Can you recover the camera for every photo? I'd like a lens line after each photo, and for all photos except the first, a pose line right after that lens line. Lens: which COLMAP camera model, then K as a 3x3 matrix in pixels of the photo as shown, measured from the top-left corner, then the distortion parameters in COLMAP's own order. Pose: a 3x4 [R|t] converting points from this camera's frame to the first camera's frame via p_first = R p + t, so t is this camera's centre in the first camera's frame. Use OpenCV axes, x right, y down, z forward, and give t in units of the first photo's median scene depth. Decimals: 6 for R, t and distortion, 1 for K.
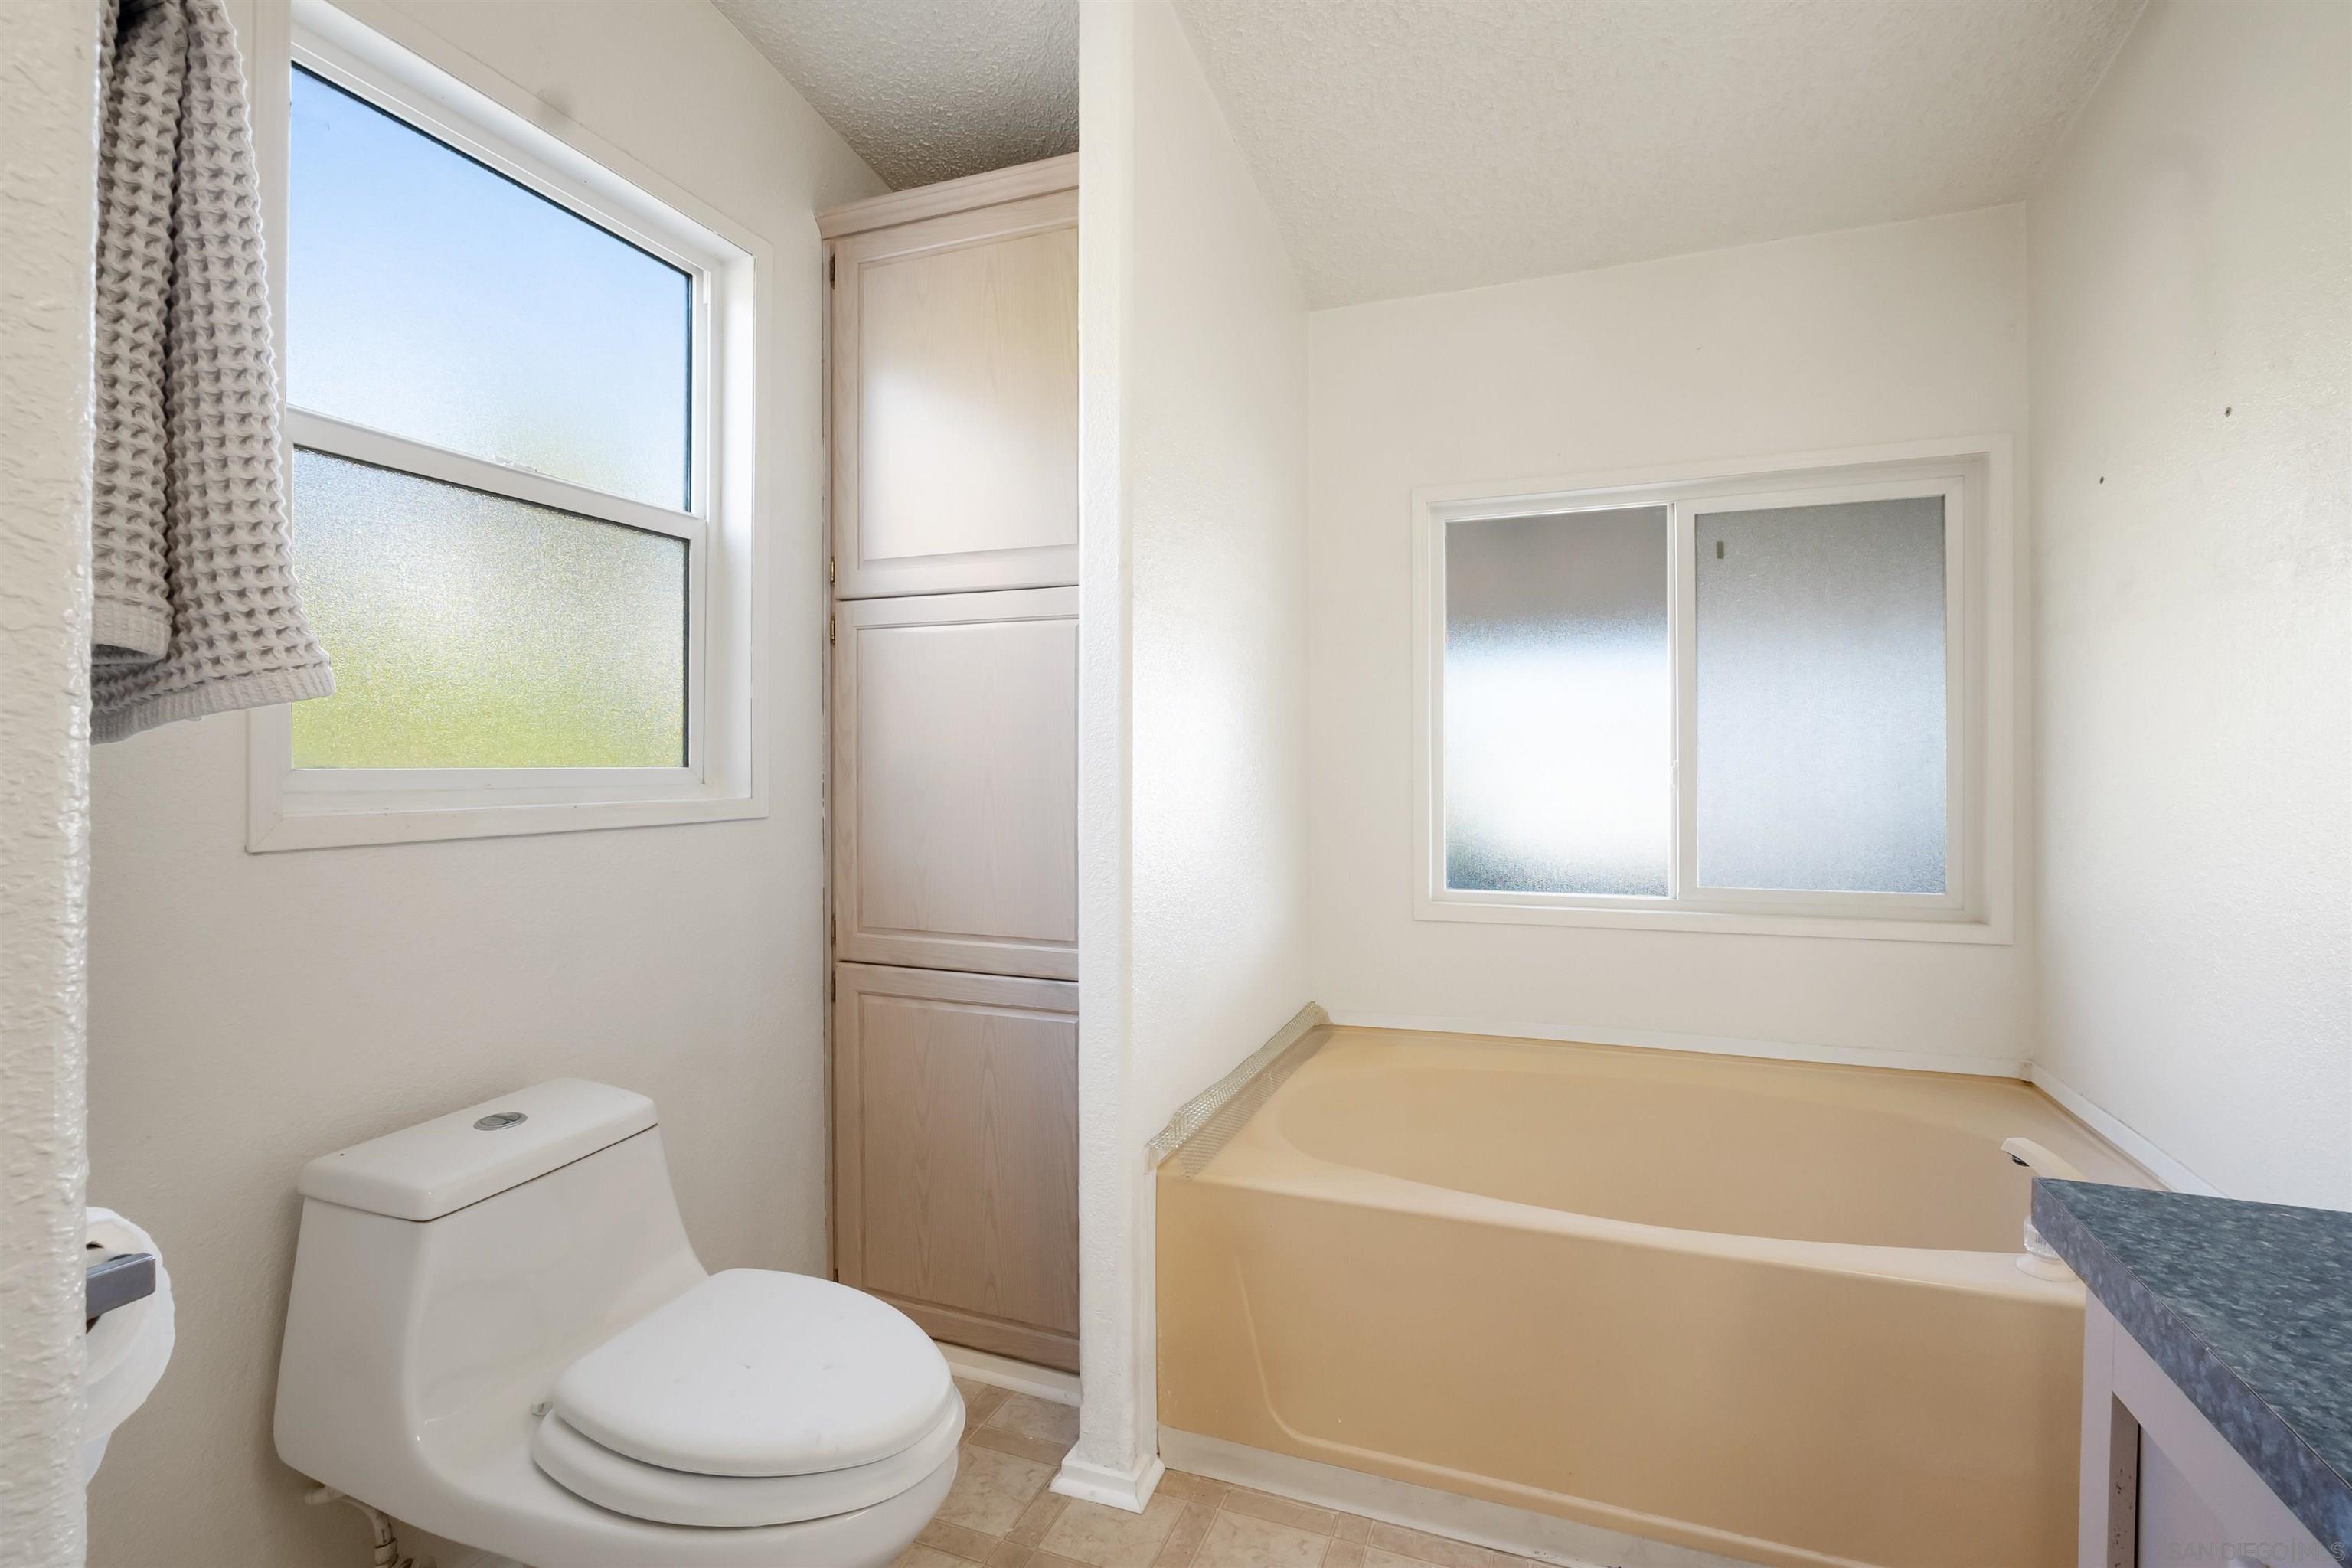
lens RADIAL K [[1069.6, 0, 1183.6], [0, 1069.6, 777.0], [0, 0, 1]] dist [-0.011192, 0.001585]
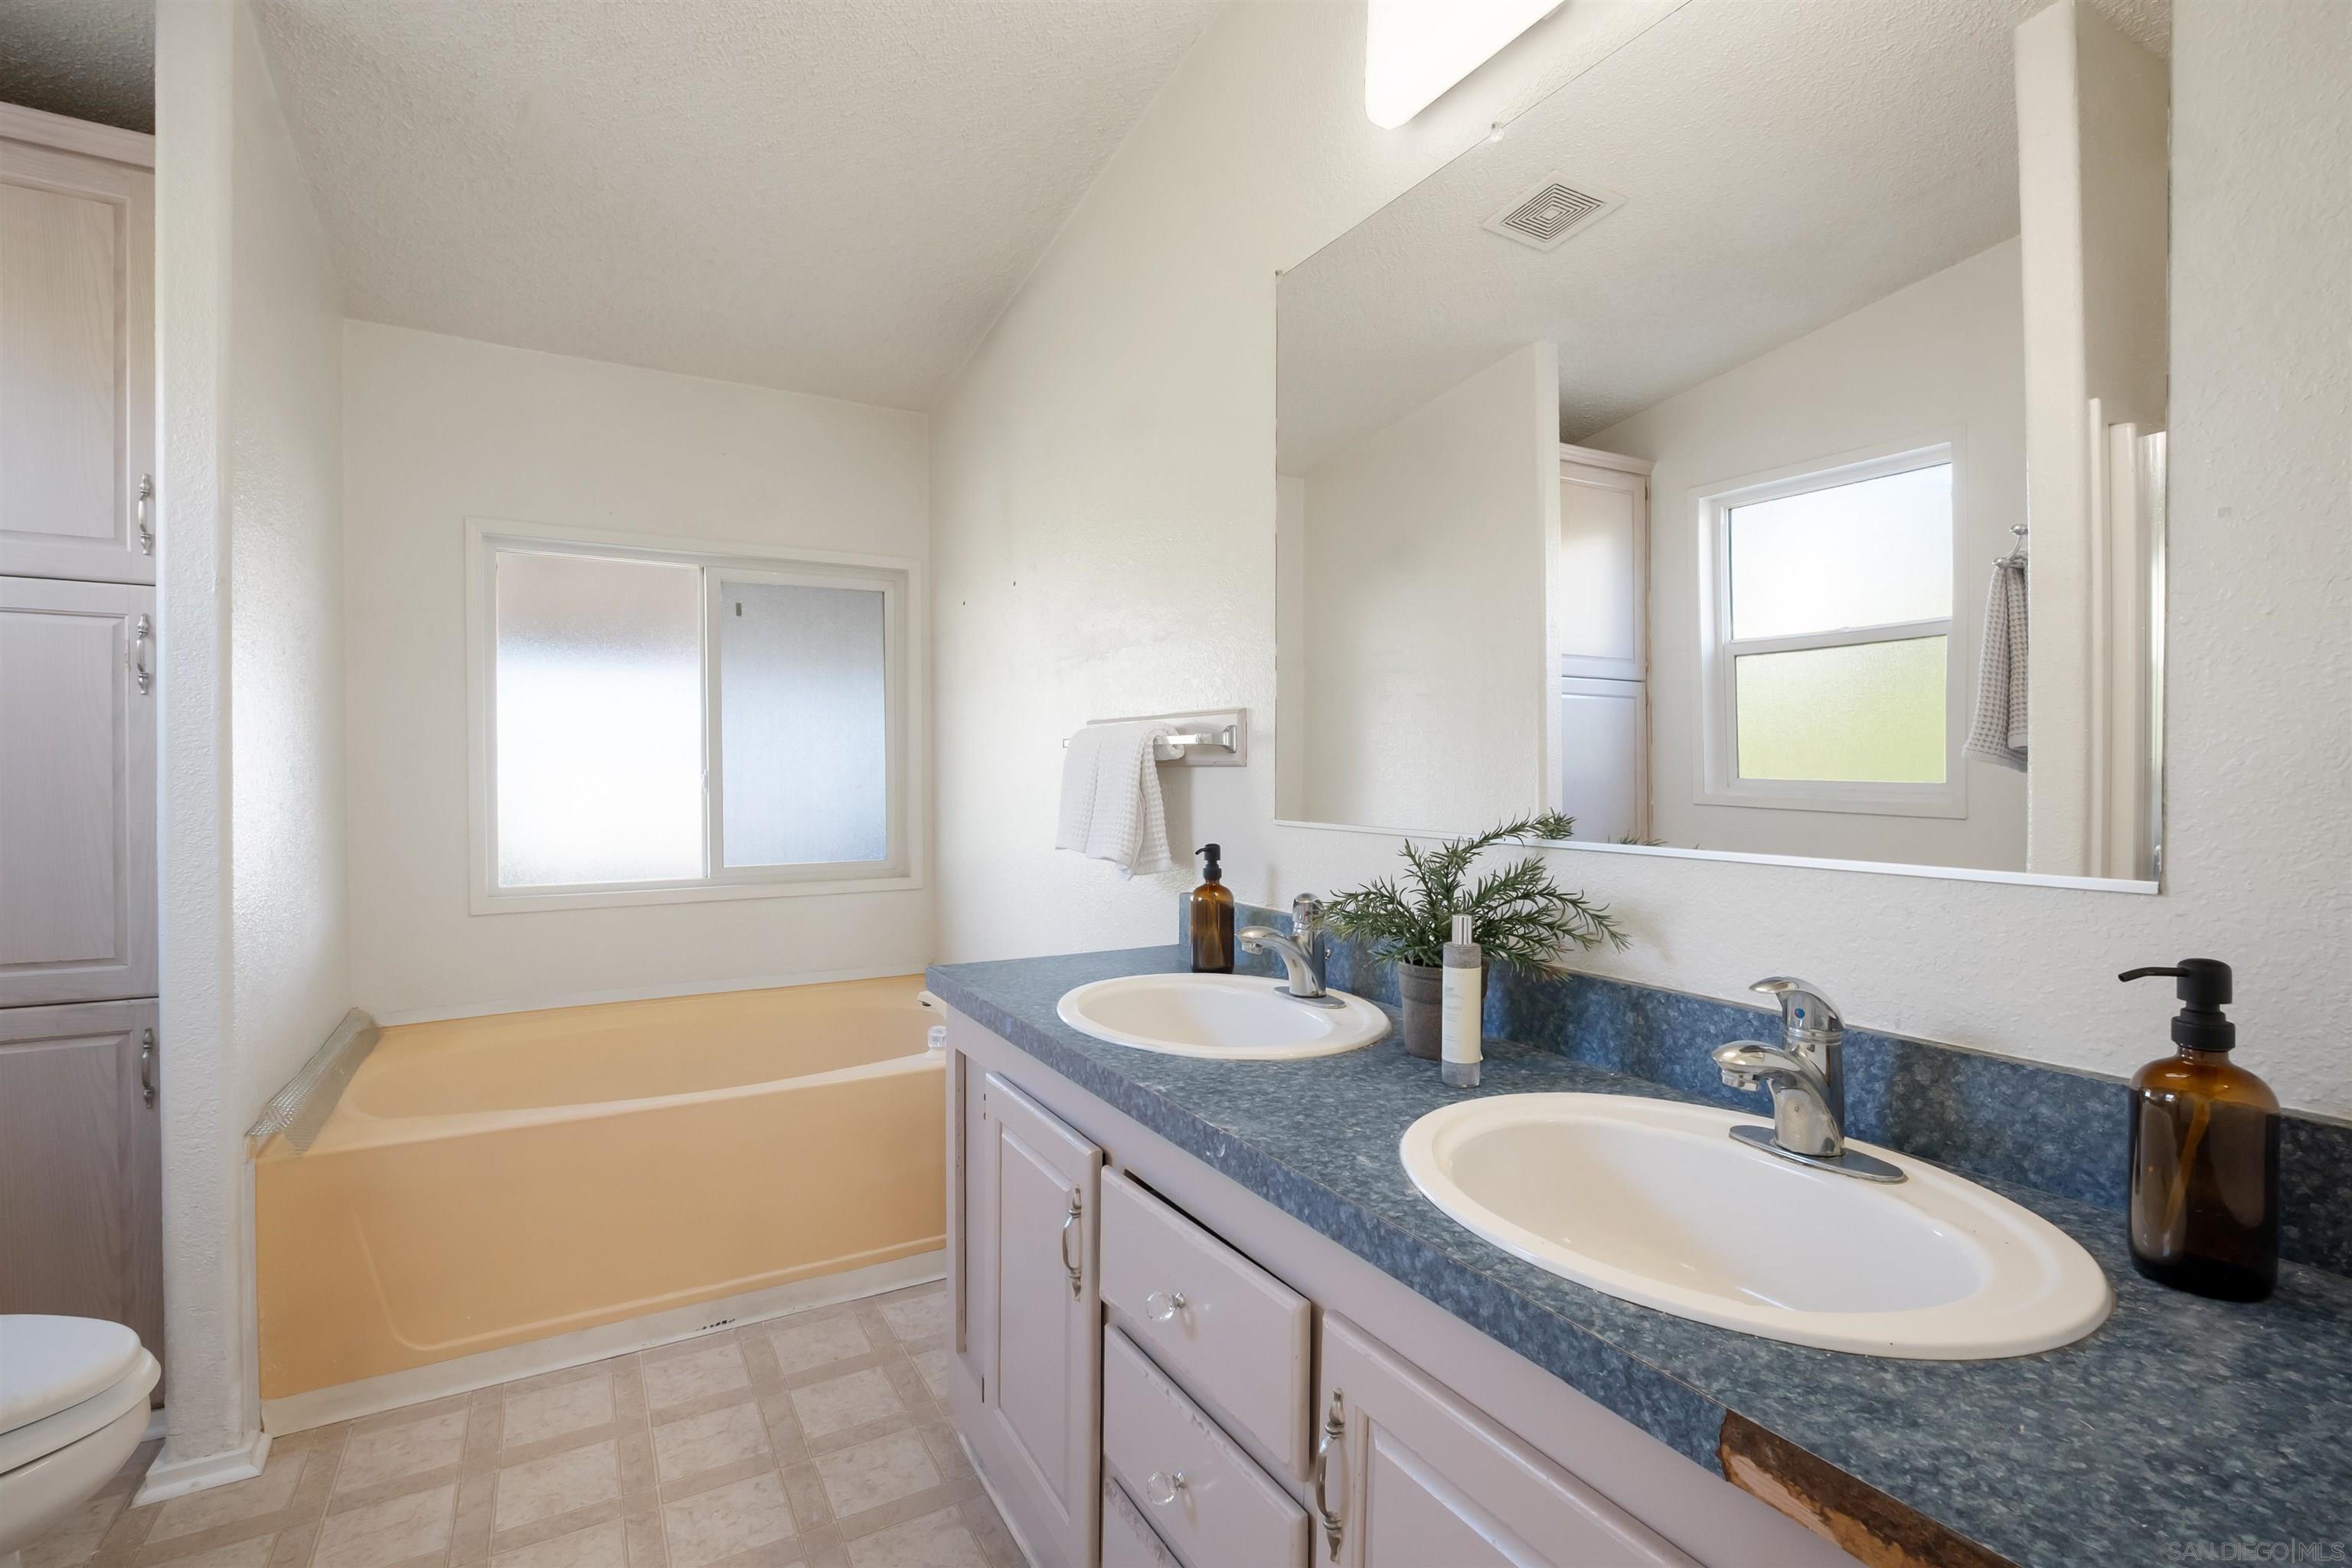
lens RADIAL K [[1069.6, 0, 1183.6], [0, 1069.6, 777.0], [0, 0, 1]] dist [-0.011192, 0.001585]
pose [[0.622552, -0.002407, 0.782575, -0.271219], [0.009398, 0.999946, -0.004401, 0.006993], [-0.782522, 0.010095, 0.622541, -0.360999]]
